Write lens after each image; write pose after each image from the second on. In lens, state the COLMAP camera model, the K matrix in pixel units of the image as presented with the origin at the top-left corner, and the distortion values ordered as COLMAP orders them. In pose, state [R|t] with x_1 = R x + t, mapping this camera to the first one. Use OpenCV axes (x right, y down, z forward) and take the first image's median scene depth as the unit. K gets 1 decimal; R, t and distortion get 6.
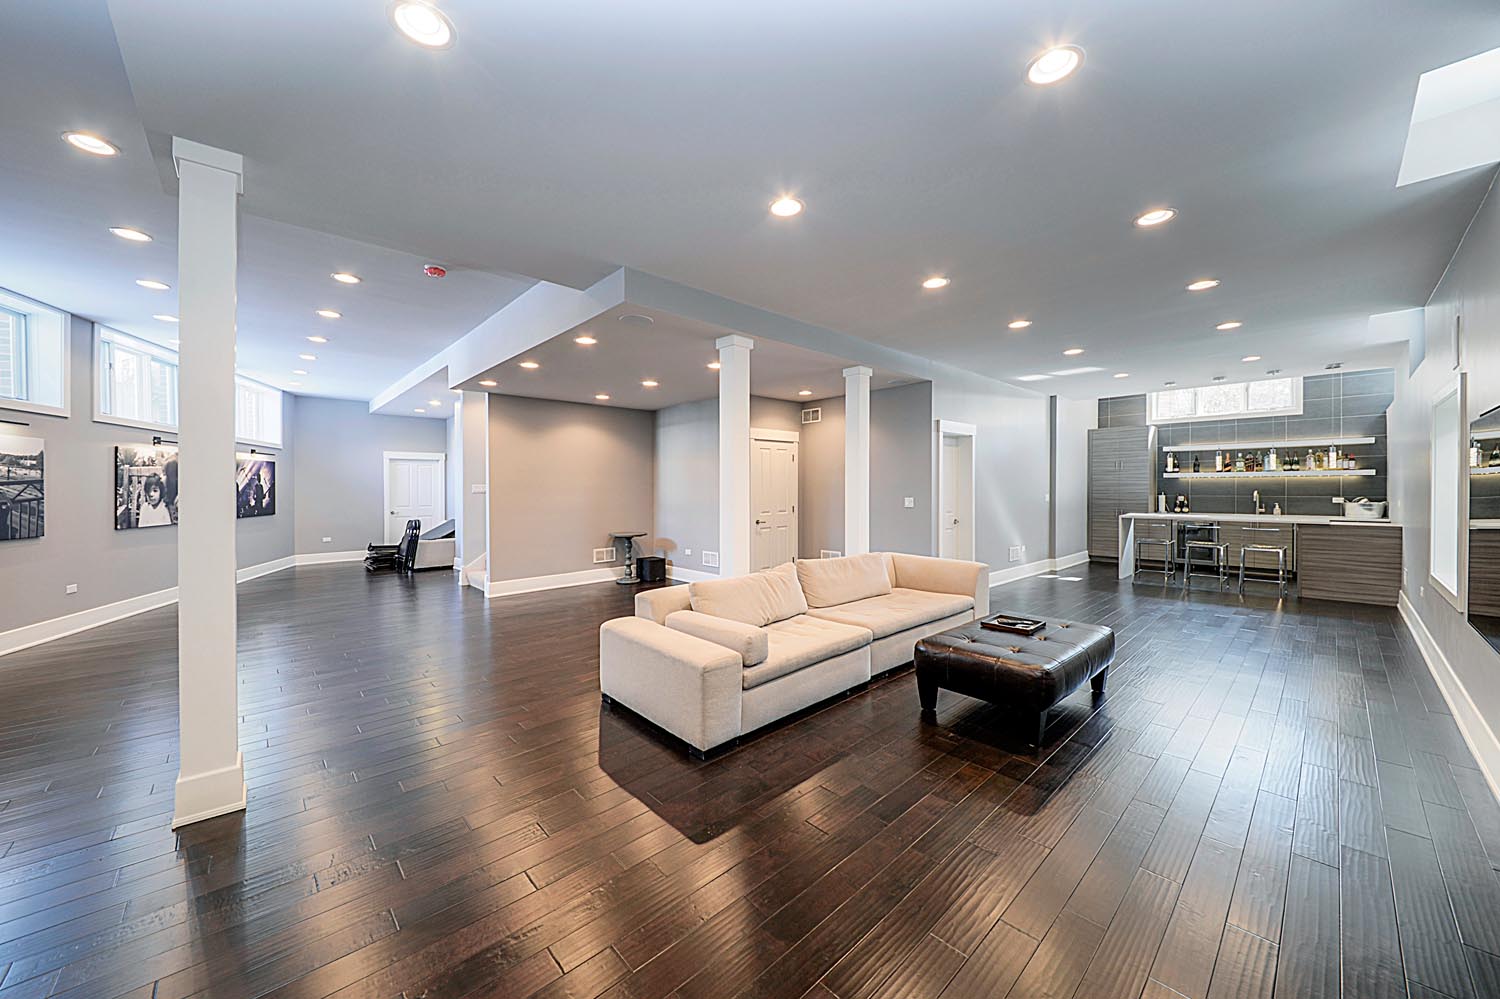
lens RADIAL K [[540.5, 0, 746.3], [0, 540.5, 485.3], [0, 0, 1]] dist [-0.000608, -0.000034]
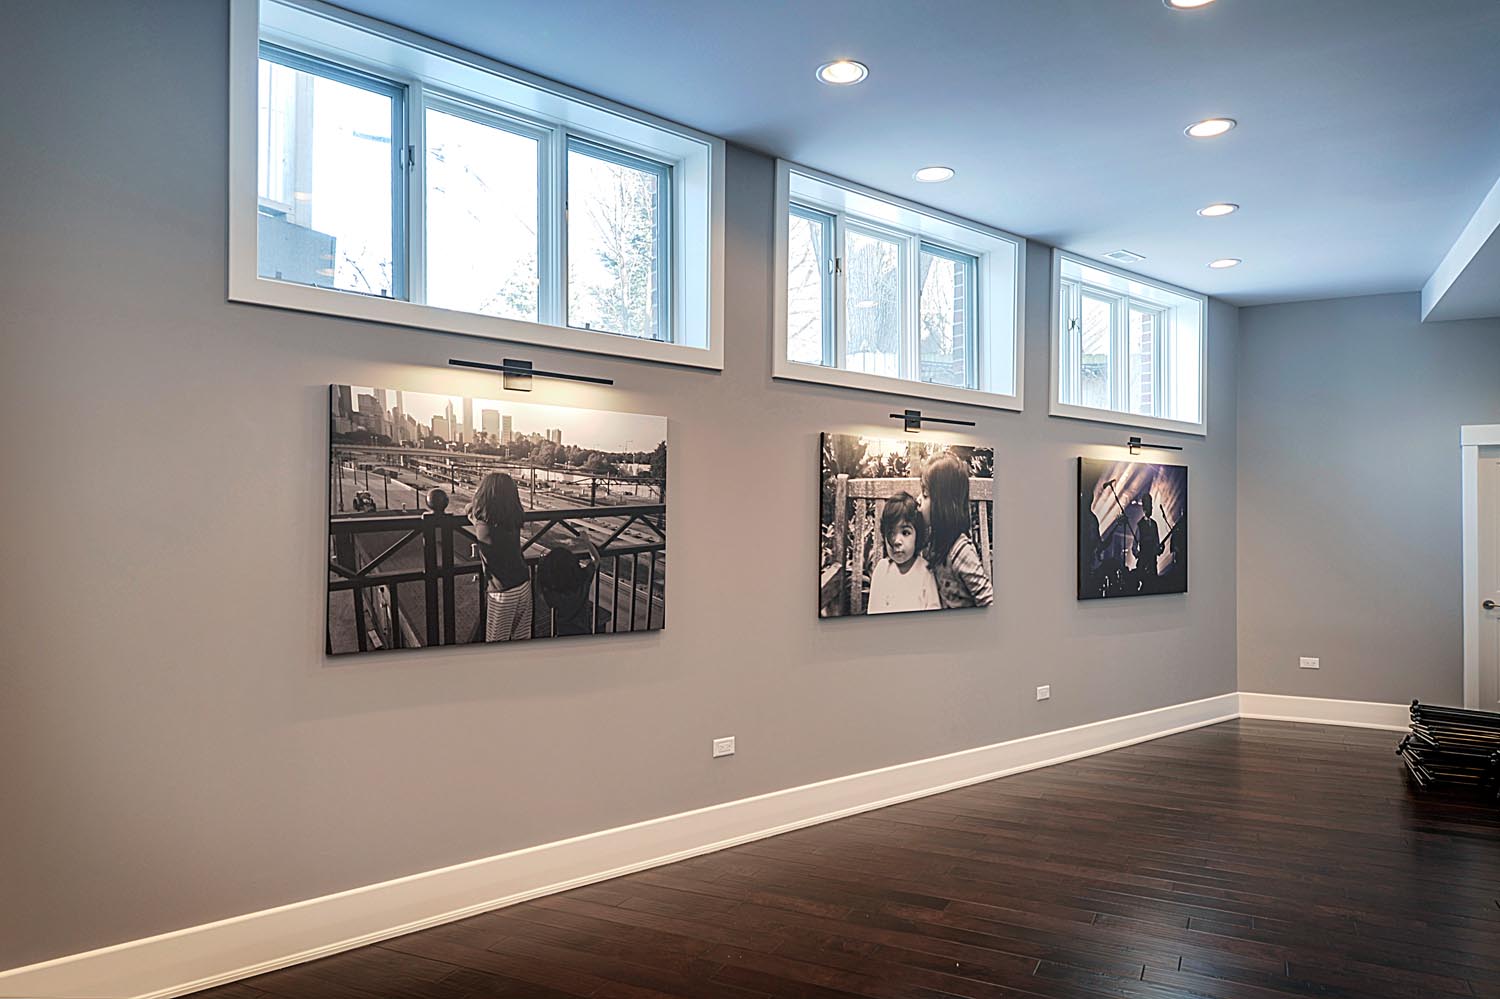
lens RADIAL K [[1000.3, 0, 747.3], [0, 1000.3, 496.0], [0, 0, 1]] dist [0.053310, 0.002455]
pose [[0.344392, -0.012252, -0.938746, -0.388102], [-0.013023, 0.999756, -0.017826, -0.003608], [0.938736, 0.018365, 0.344148, 0.628310]]
